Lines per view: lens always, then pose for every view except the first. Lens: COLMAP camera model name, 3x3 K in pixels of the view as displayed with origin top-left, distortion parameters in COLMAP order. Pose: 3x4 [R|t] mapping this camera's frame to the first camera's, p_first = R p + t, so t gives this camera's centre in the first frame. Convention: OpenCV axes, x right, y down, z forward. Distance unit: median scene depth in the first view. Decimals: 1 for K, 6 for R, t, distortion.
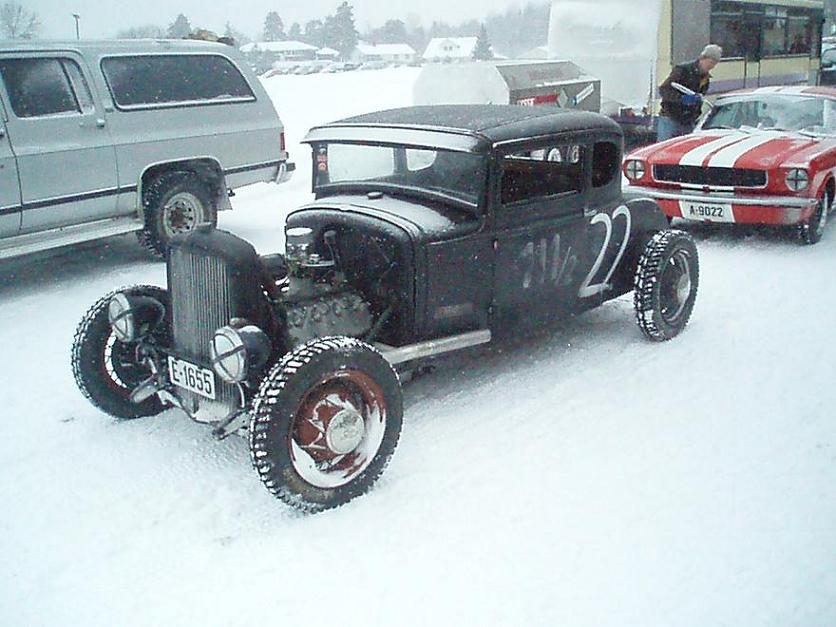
lens RADIAL K [[880.1, 0, 418.0], [0, 880.1, 313.5], [0, 0, 1]] dist [-0.103096, 0.024794]
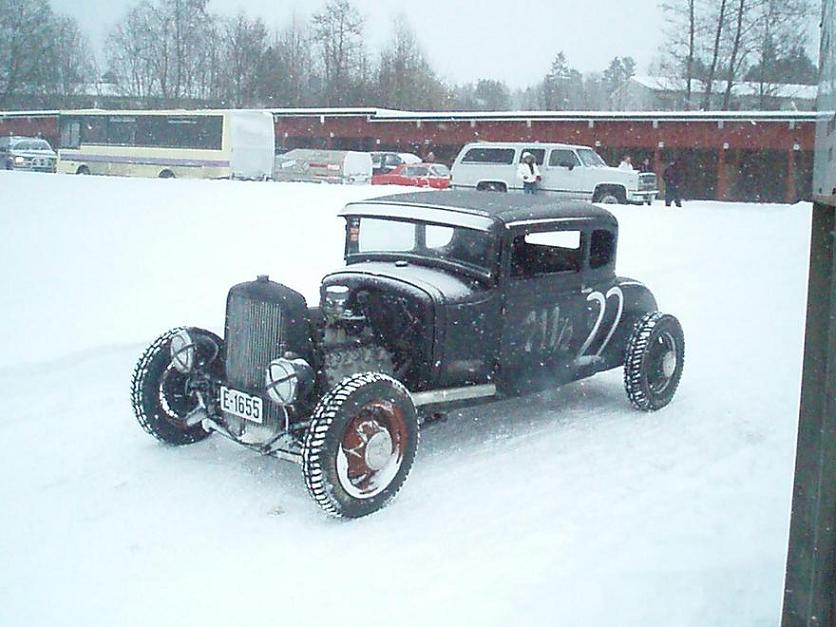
lens RADIAL K [[947.5, 0, 418.0], [0, 947.5, 313.5], [0, 0, 1]] dist [-0.103669, -0.004741]
pose [[0.998297, 0.057723, 0.008458, -0.036368], [-0.056492, 0.992672, -0.106818, 0.066786], [-0.014562, 0.106159, 0.994243, -0.250006]]
